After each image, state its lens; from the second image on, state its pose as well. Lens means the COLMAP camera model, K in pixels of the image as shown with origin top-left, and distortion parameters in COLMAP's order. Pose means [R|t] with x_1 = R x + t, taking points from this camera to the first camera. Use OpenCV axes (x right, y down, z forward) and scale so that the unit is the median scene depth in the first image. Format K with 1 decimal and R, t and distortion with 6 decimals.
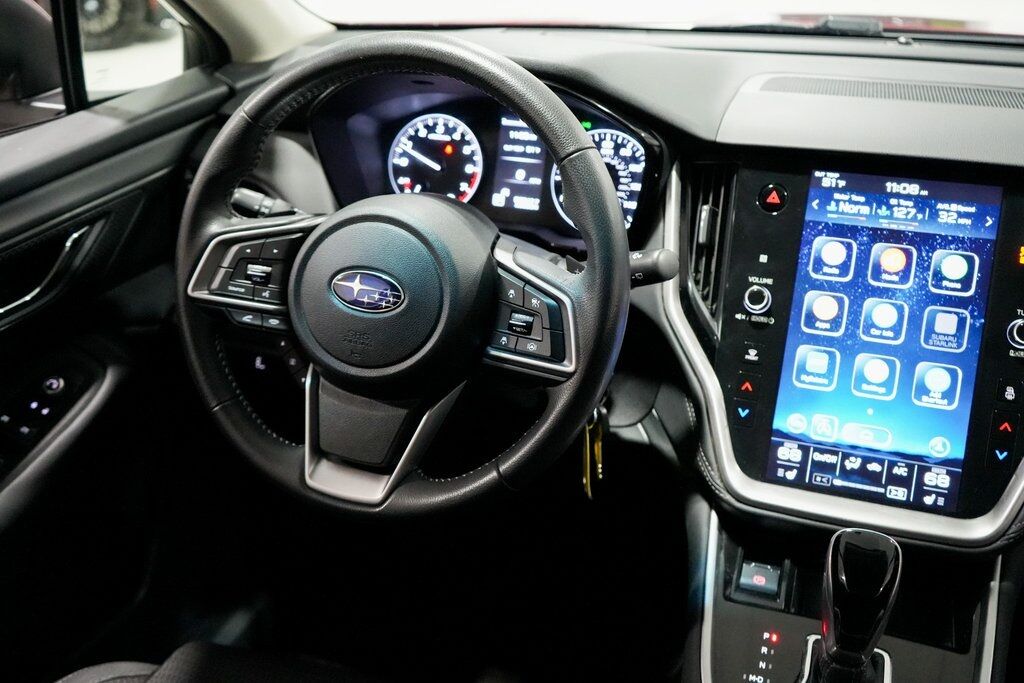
lens RADIAL K [[999.3, 0, 512.0], [0, 999.3, 341.5], [0, 0, 1]] dist [0.011124, 0.000795]
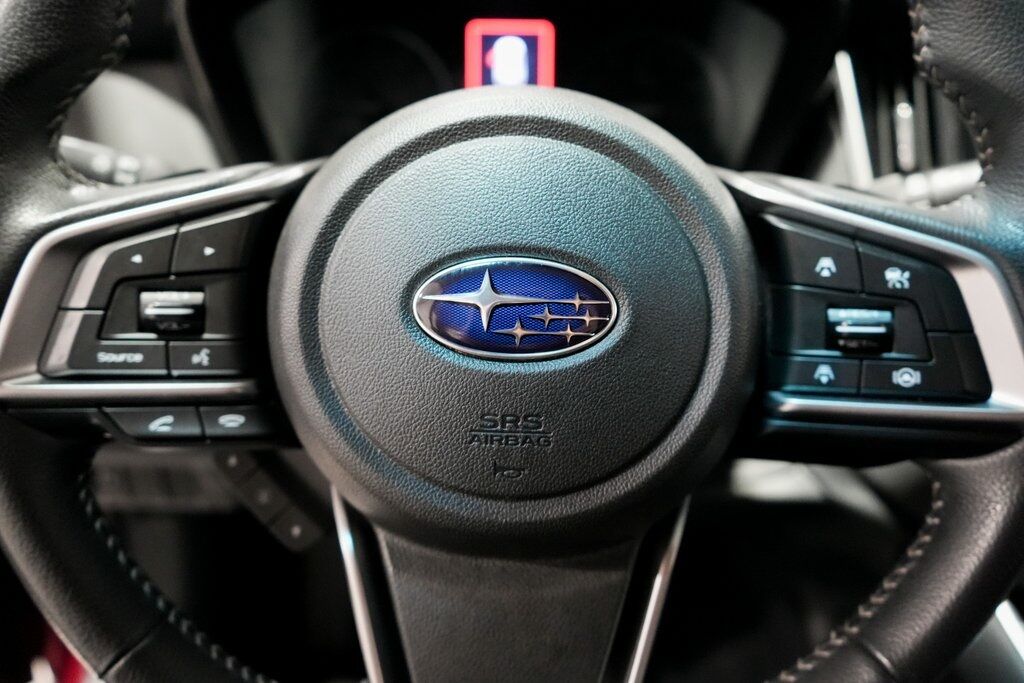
lens RADIAL K [[839.3, 0, 512.0], [0, 839.3, 341.5], [0, 0, 1]] dist [-0.008161, 0.006521]
pose [[0.936757, -0.155209, 0.313681, -0.233240], [0.157886, 0.987311, 0.017018, -0.039740], [-0.312342, 0.033584, 0.949376, 0.632724]]
